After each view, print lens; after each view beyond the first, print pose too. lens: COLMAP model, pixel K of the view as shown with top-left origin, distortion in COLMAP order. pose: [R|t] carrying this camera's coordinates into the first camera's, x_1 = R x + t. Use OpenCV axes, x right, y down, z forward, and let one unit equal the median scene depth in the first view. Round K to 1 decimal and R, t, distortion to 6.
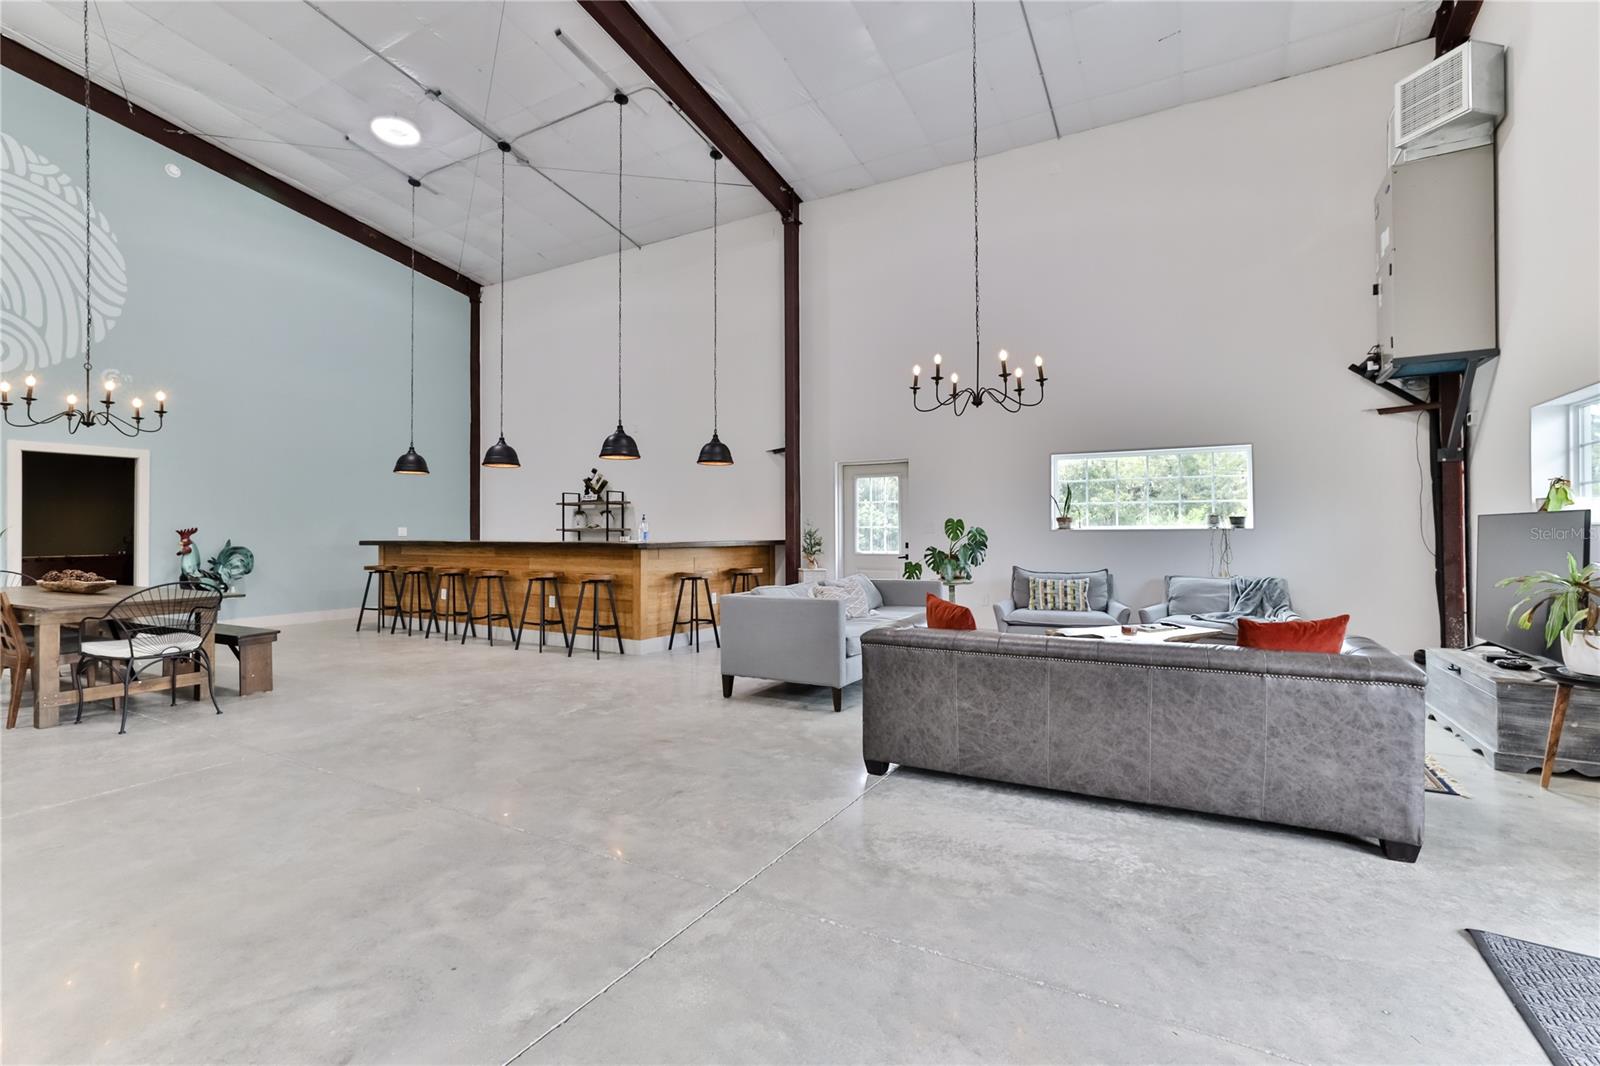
lens RADIAL K [[729.5, 0, 800.0], [0, 729.5, 533.0], [0, 0, 1]] dist [-0.005222, 0.018766]
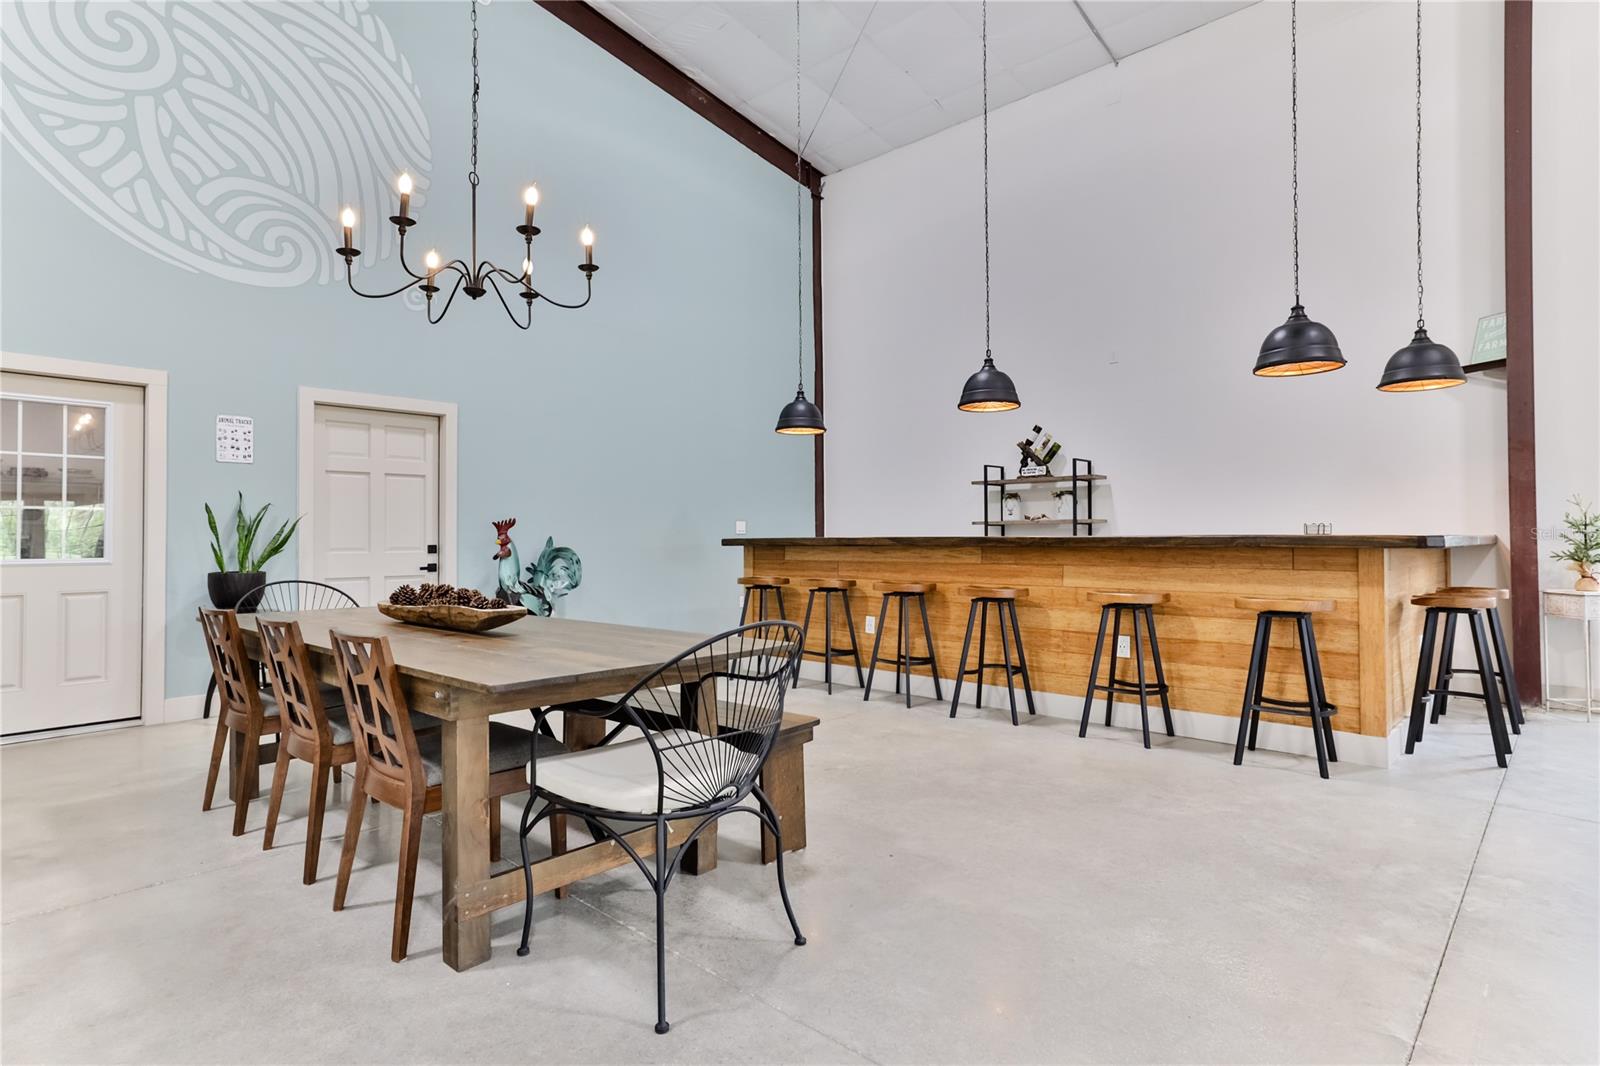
lens RADIAL K [[815.1, 0, 800.0], [0, 815.1, 533.0], [0, 0, 1]] dist [-0.002504, 0.029678]
pose [[0.977586, -0.004293, -0.210492, -0.402022], [0.002237, 0.999947, -0.010002, 0.013653], [0.210524, 0.009307, 0.977544, 0.321718]]
